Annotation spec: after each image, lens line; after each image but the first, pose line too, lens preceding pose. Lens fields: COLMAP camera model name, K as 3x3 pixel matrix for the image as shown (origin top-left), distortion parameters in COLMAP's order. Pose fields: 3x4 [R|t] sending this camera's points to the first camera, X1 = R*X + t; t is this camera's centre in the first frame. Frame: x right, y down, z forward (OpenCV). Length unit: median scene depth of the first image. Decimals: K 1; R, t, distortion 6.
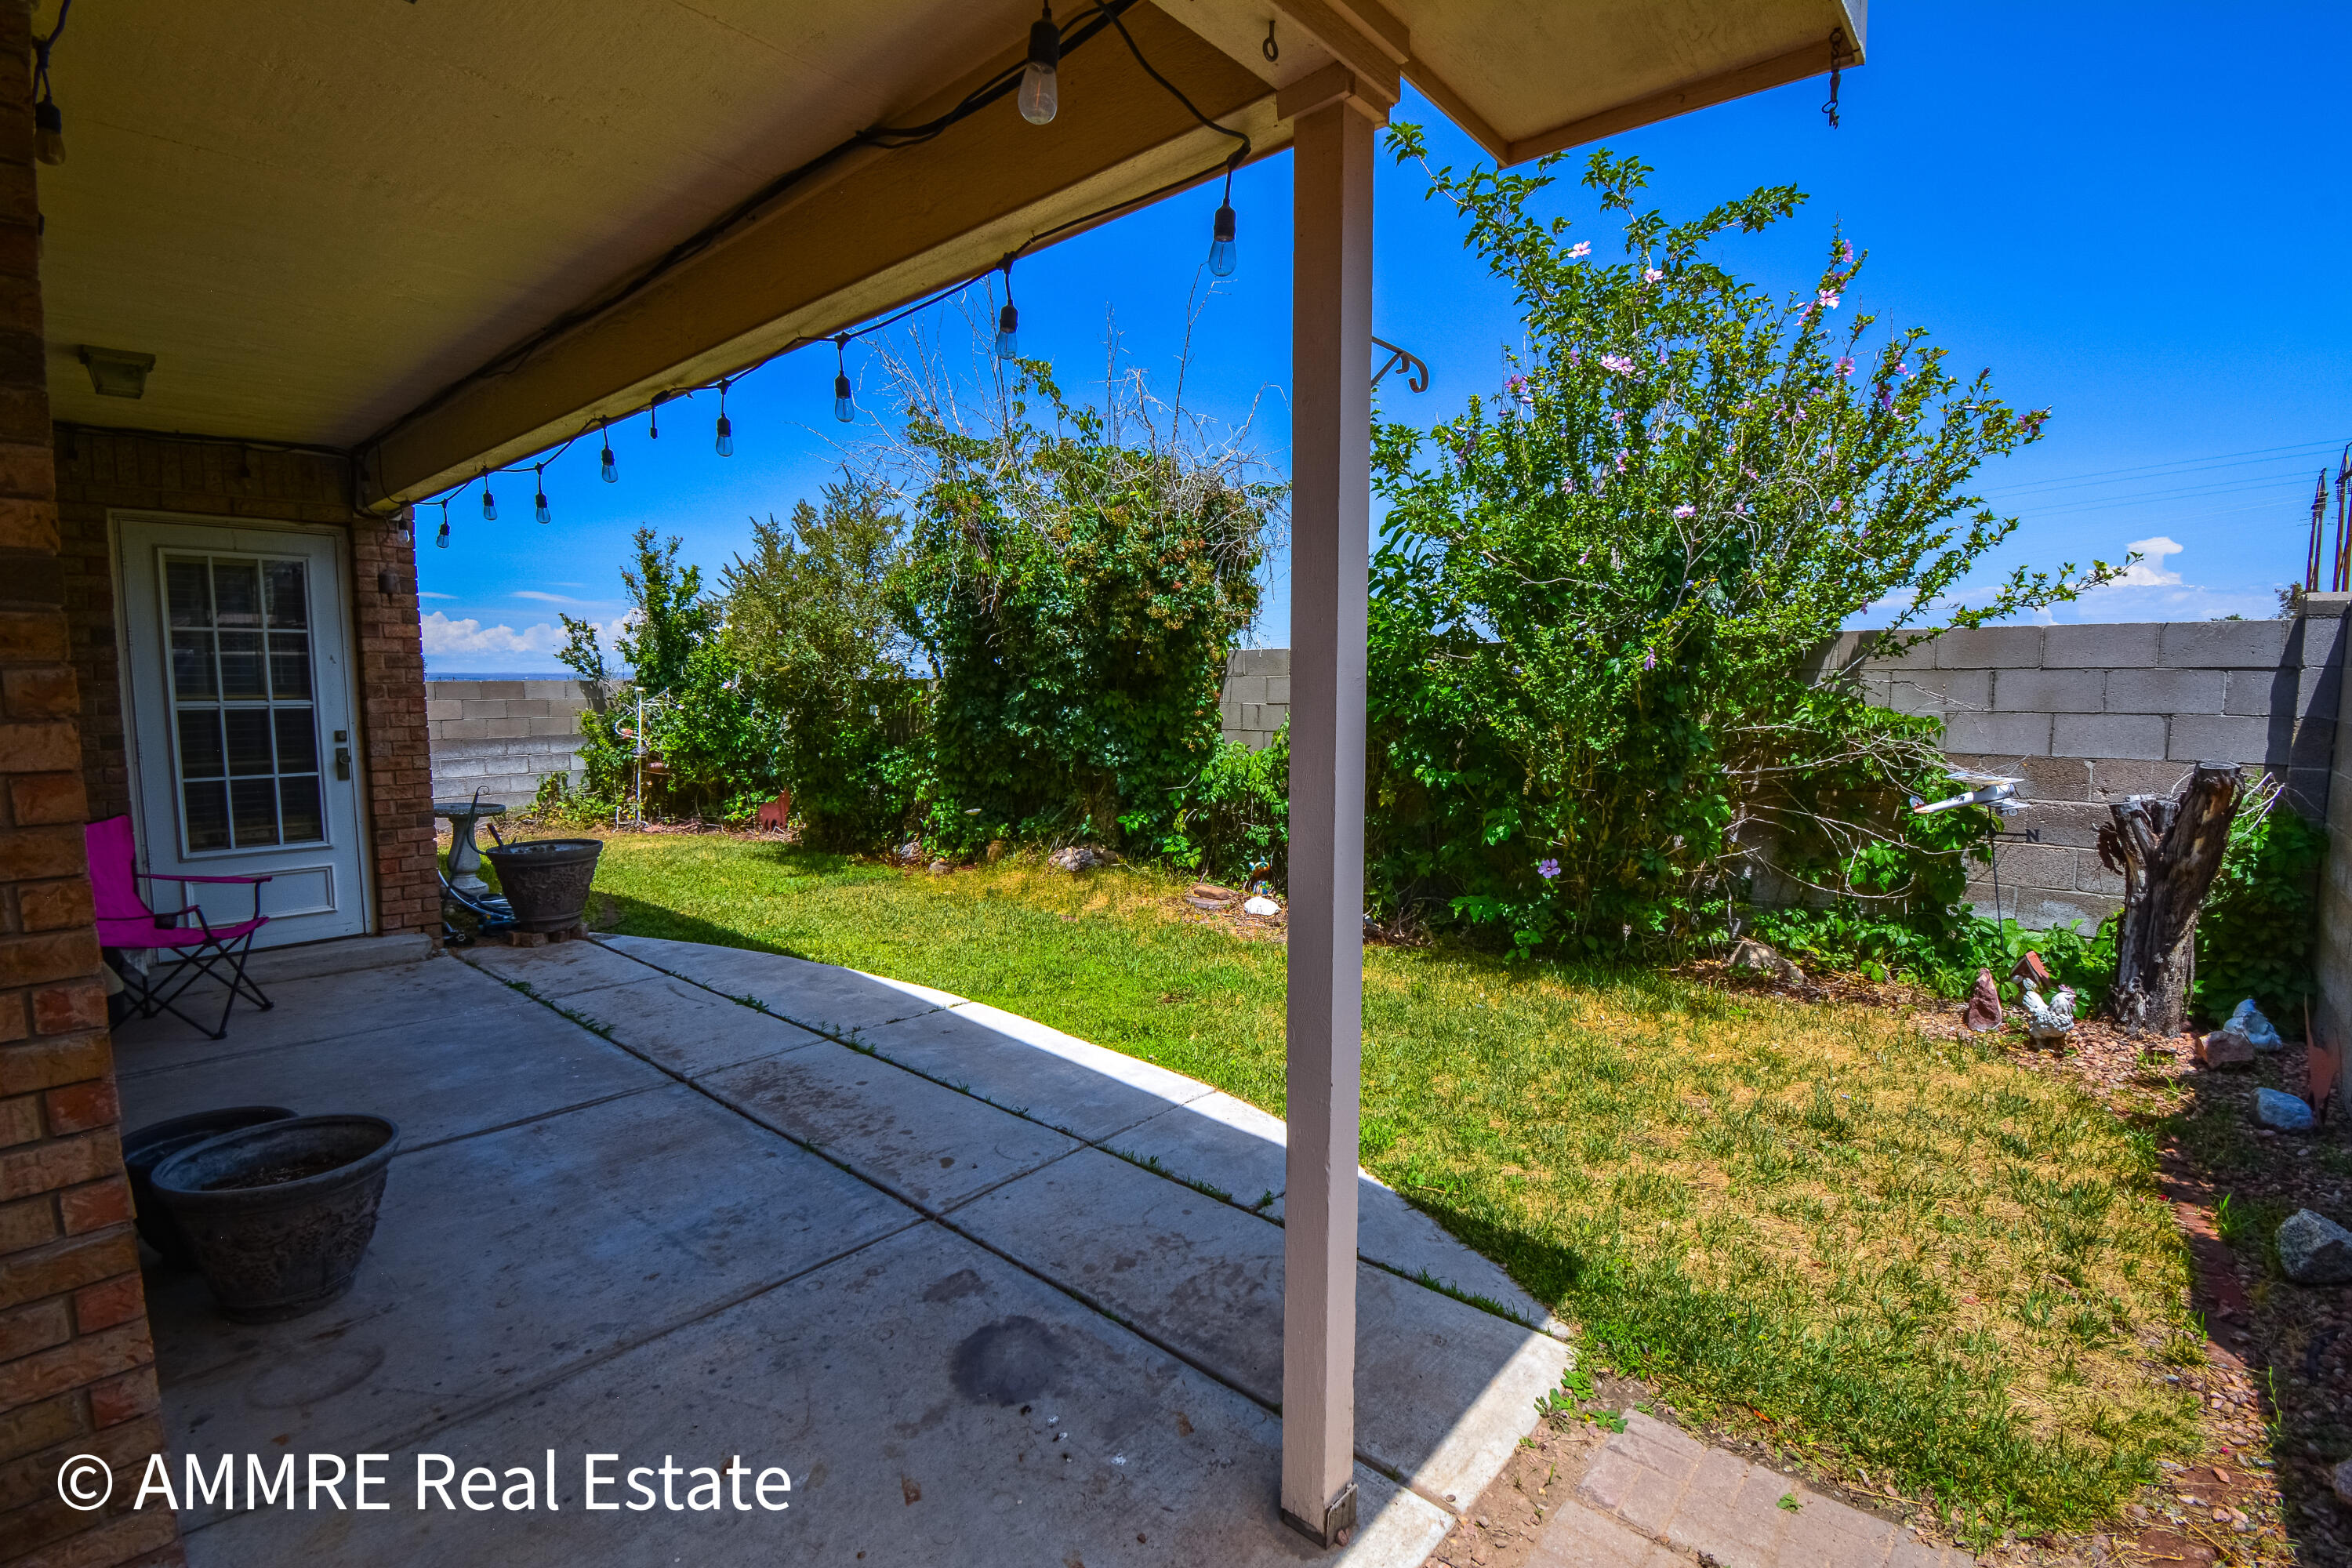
lens RADIAL K [[1059.0, 0, 1168.0], [0, 1059.0, 781.7], [0, 0, 1]] dist [0.005771, -0.003860]
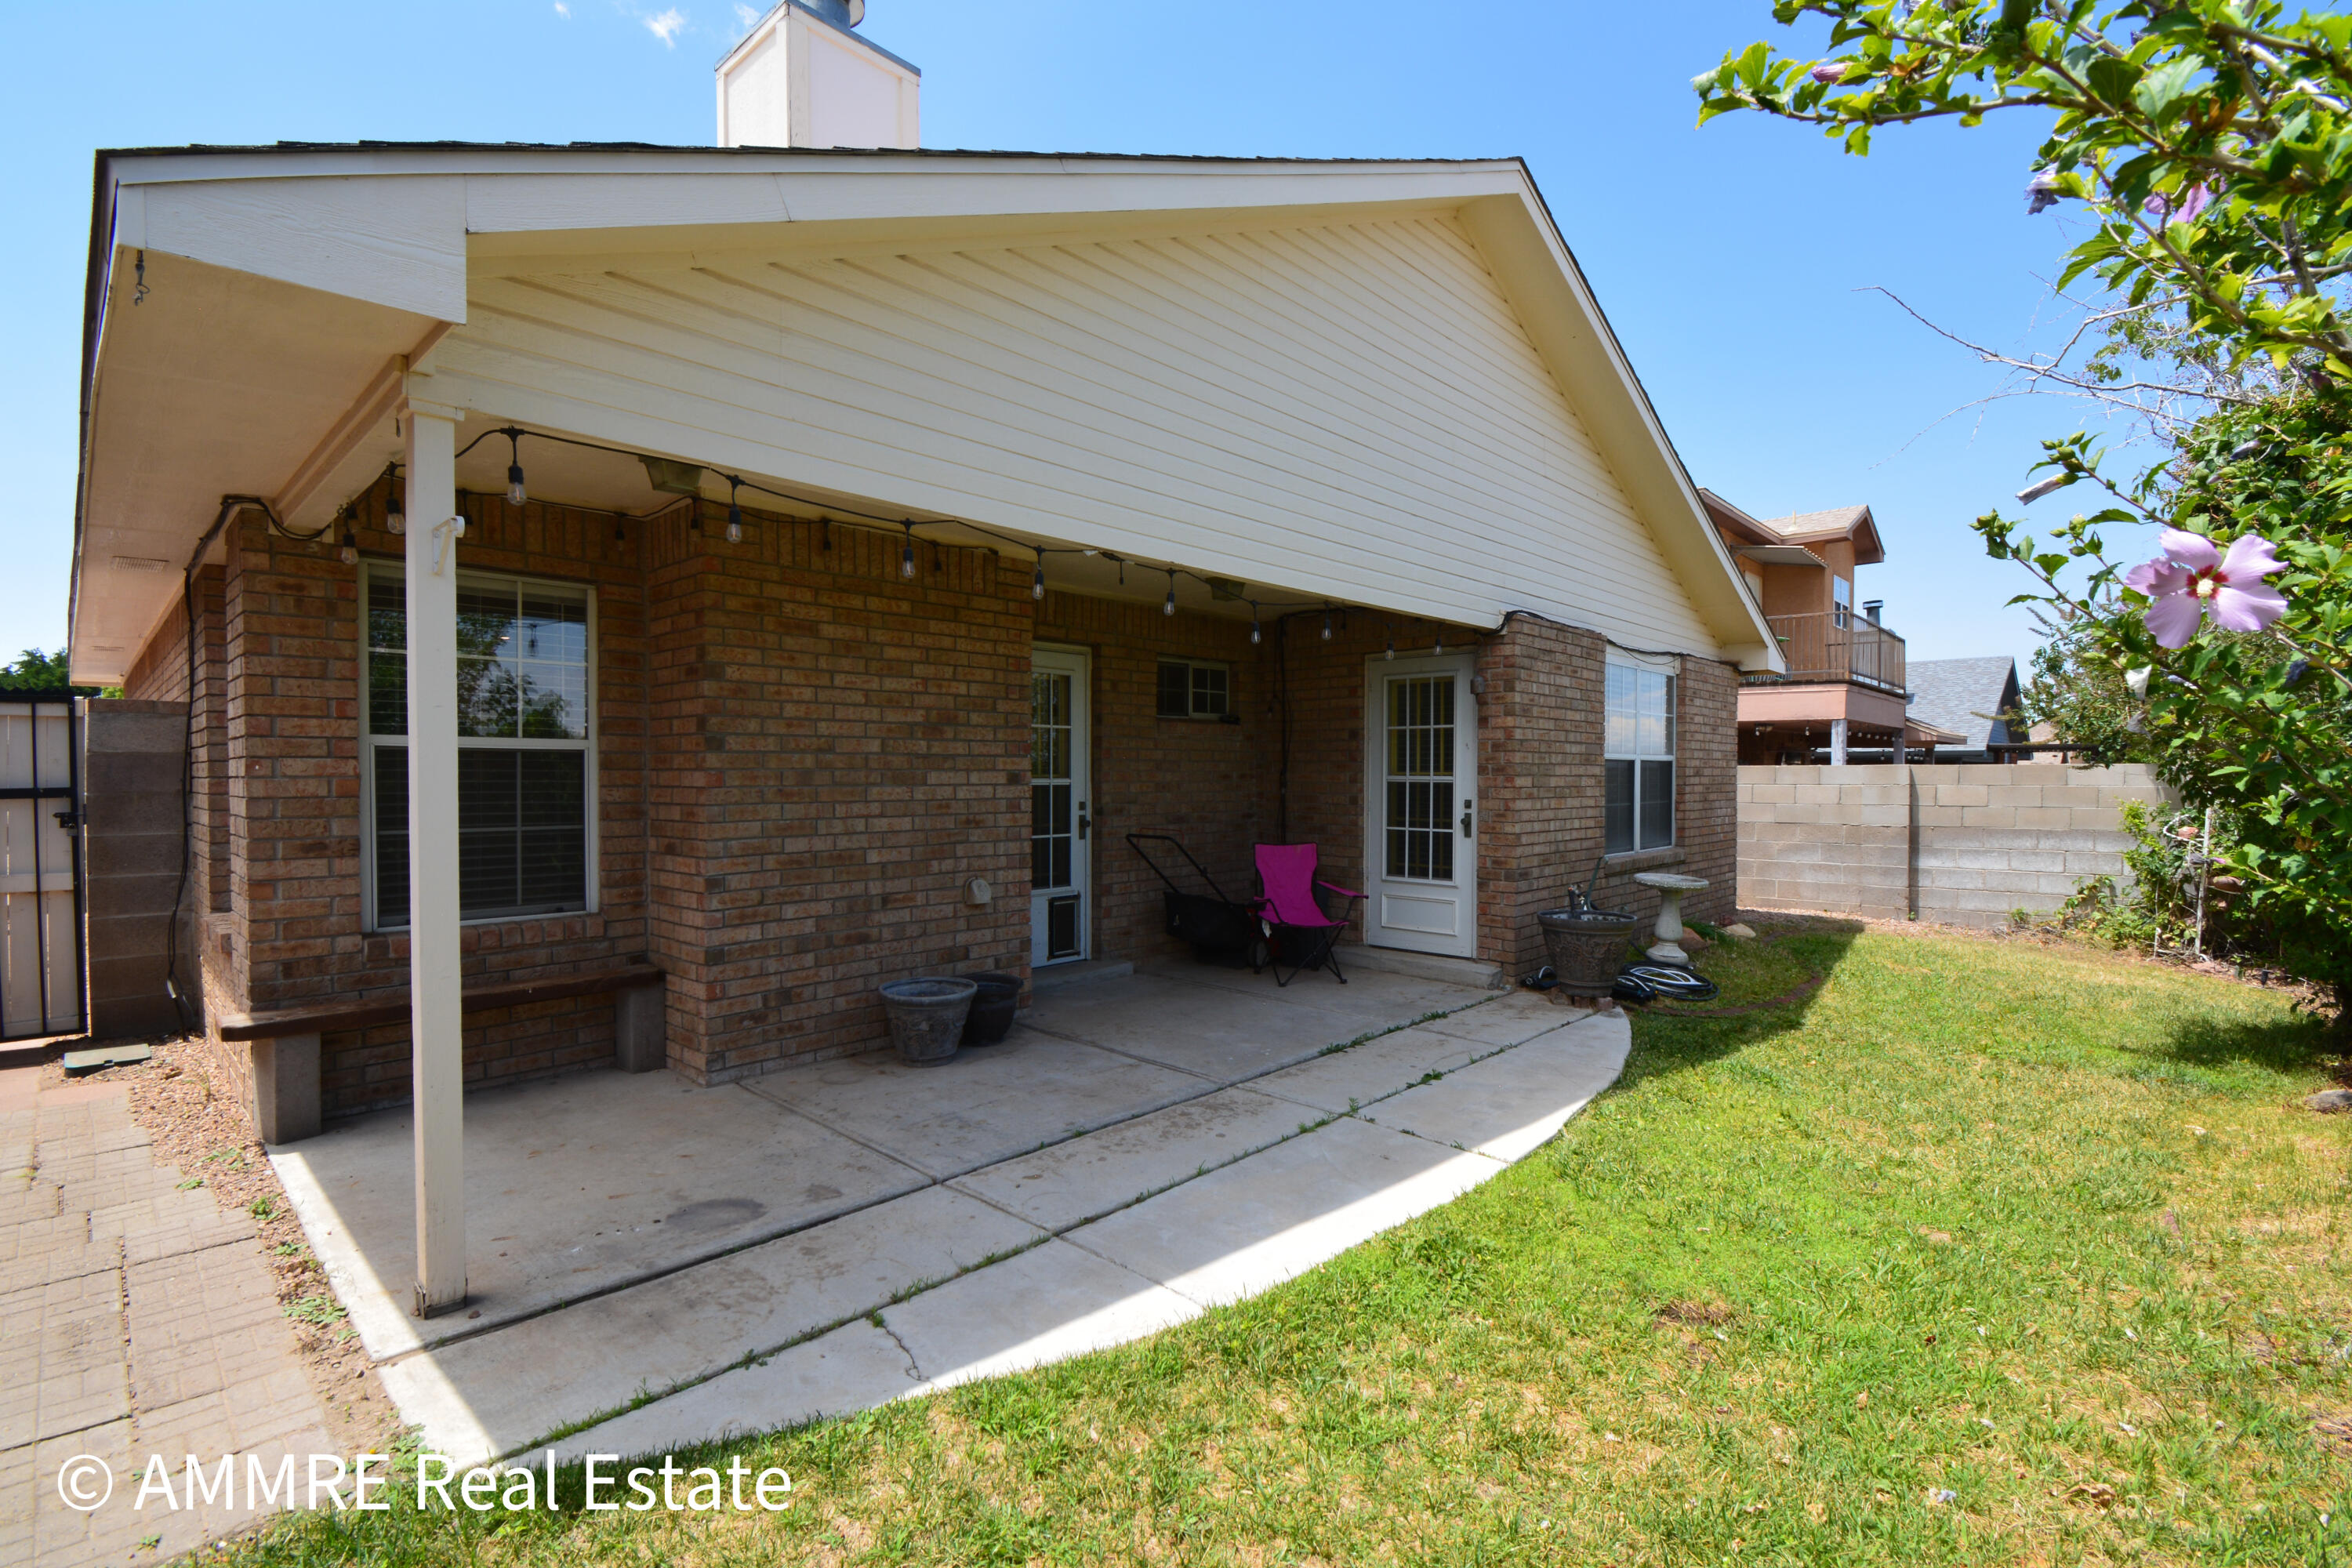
lens RADIAL K [[1059.0, 0, 1184.8], [0, 1059.0, 779.5], [0, 0, 1]] dist [0.005771, -0.003860]
pose [[-0.029559, 0.005614, -0.999547, 0.279130], [-0.092573, 0.995671, 0.008330, -0.026535], [0.995267, 0.092778, -0.028911, 0.354152]]
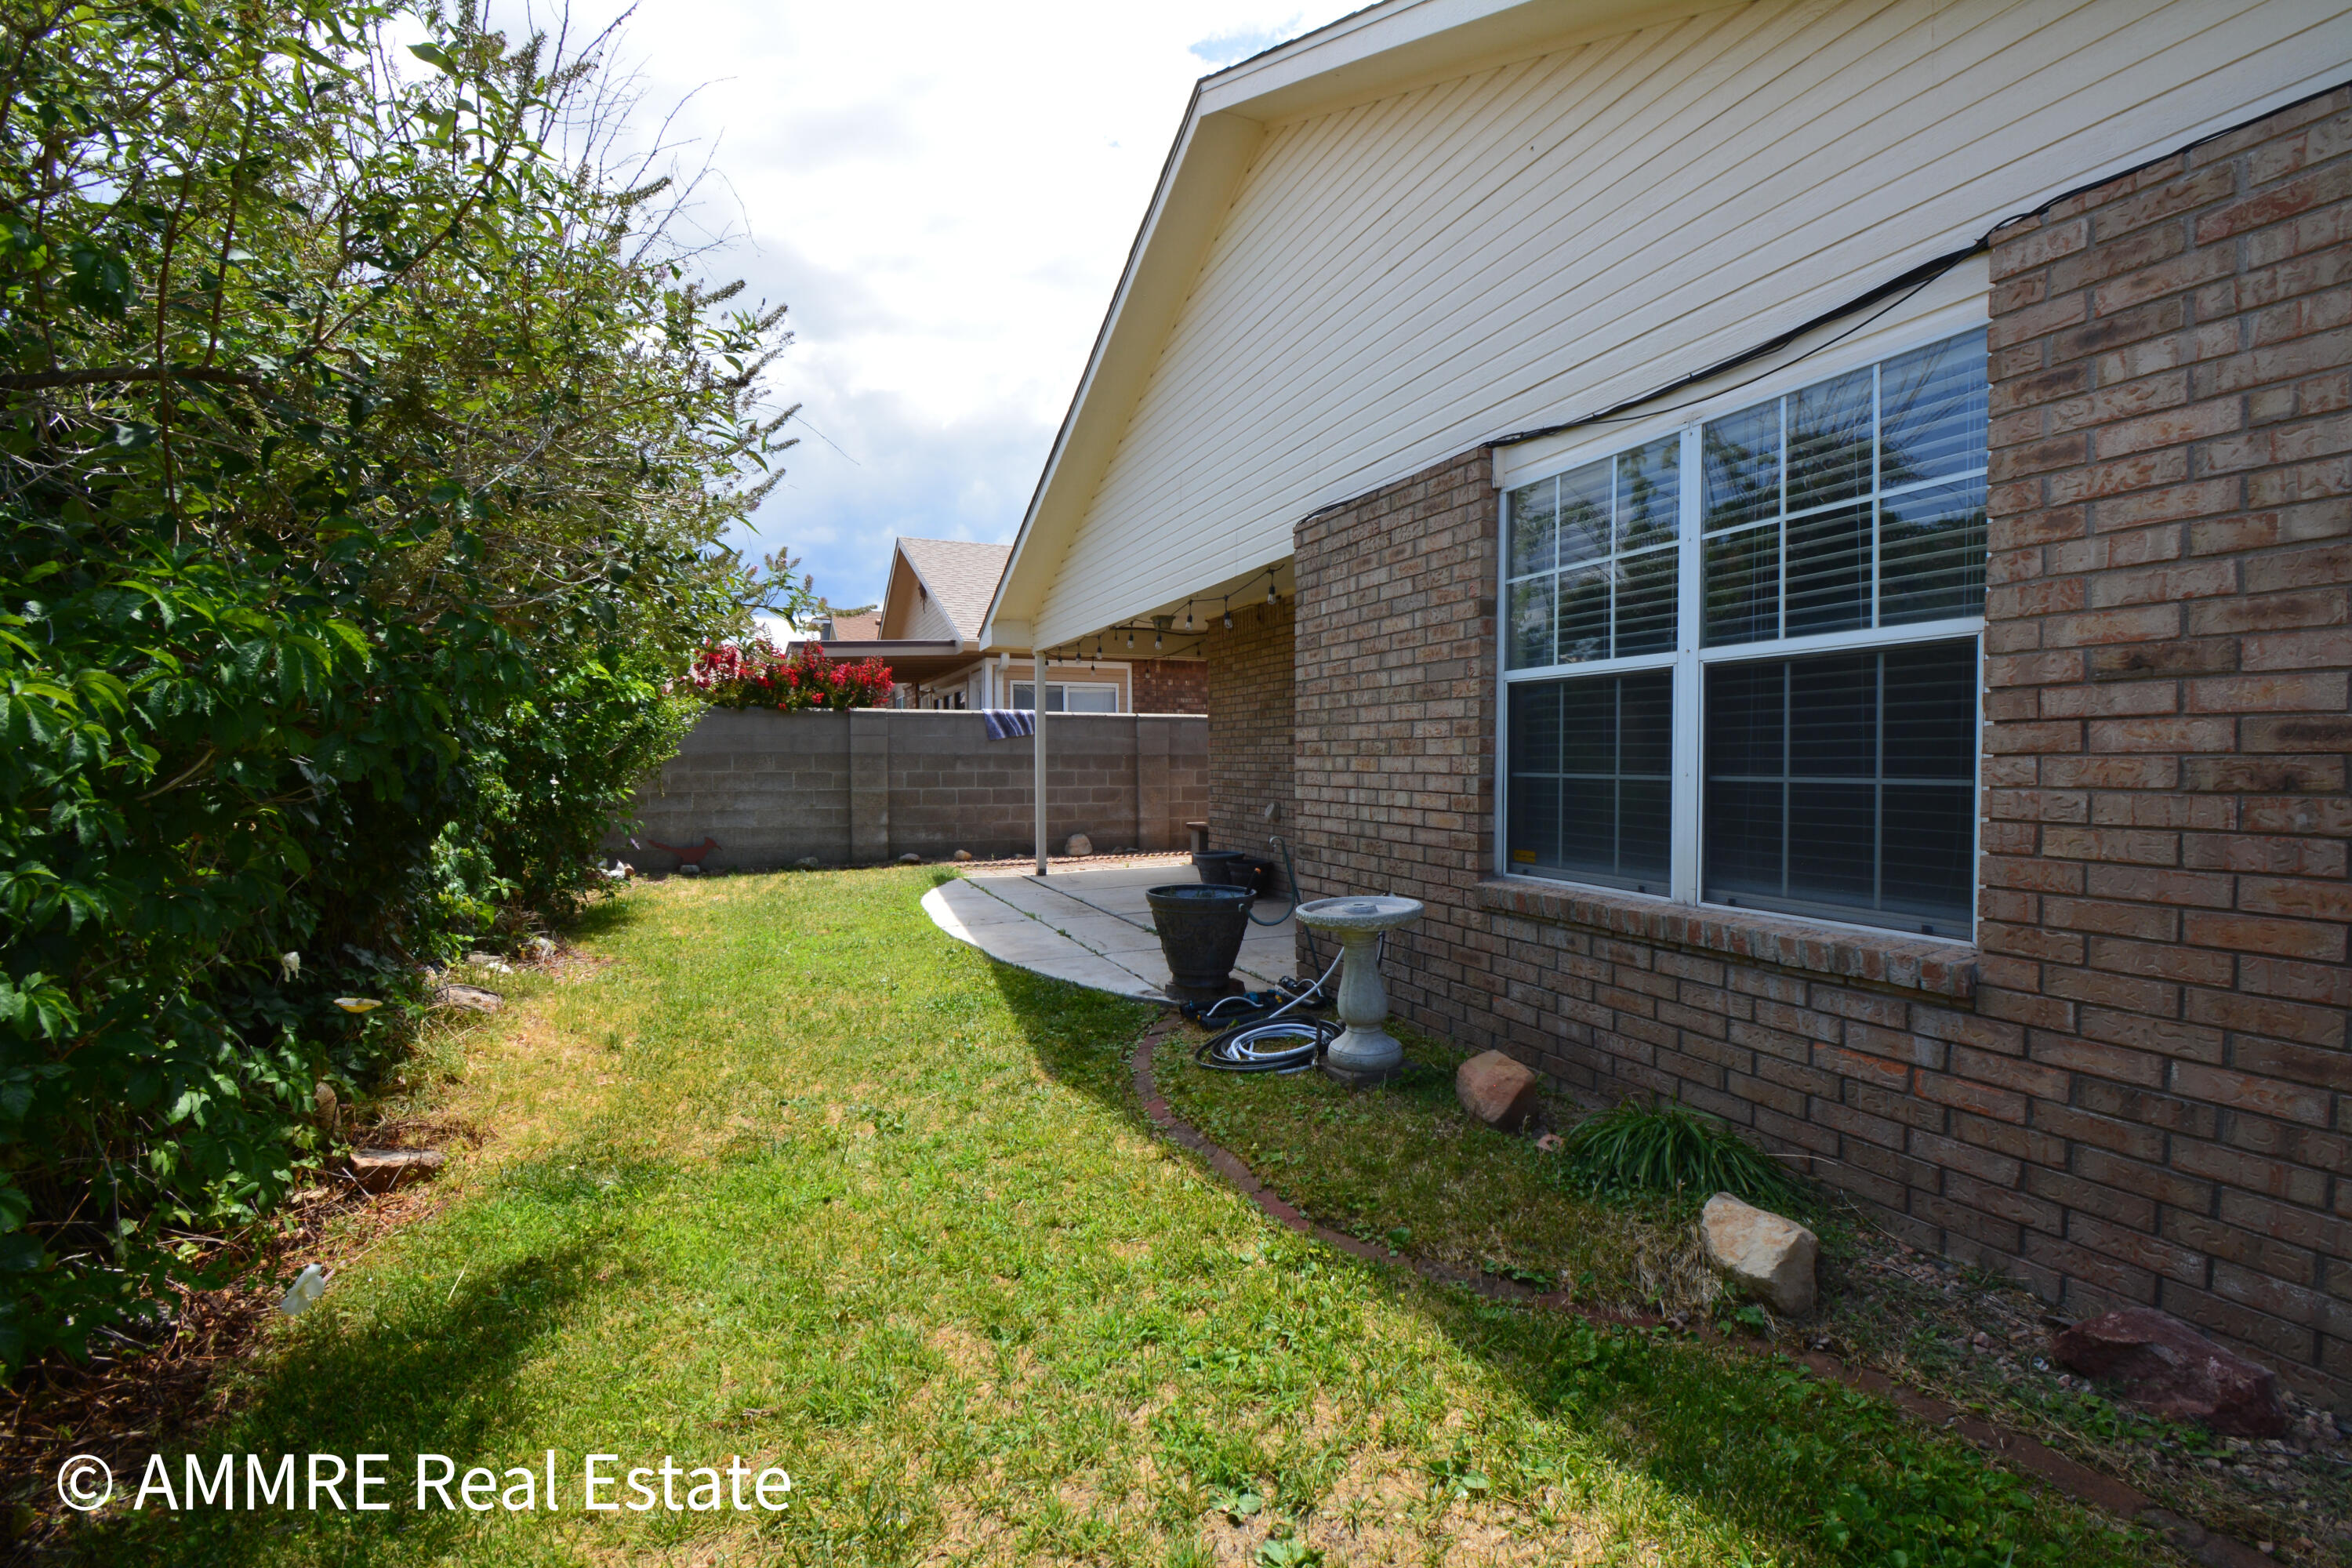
lens RADIAL K [[1059.0, 0, 1187.0], [0, 1059.0, 781.6], [0, 0, 1]] dist [0.005771, -0.003860]
pose [[-0.898448, -0.008626, 0.438995, -0.556578], [0.040786, 0.993845, 0.103001, -0.071370], [-0.437182, 0.110446, -0.892566, 1.030147]]
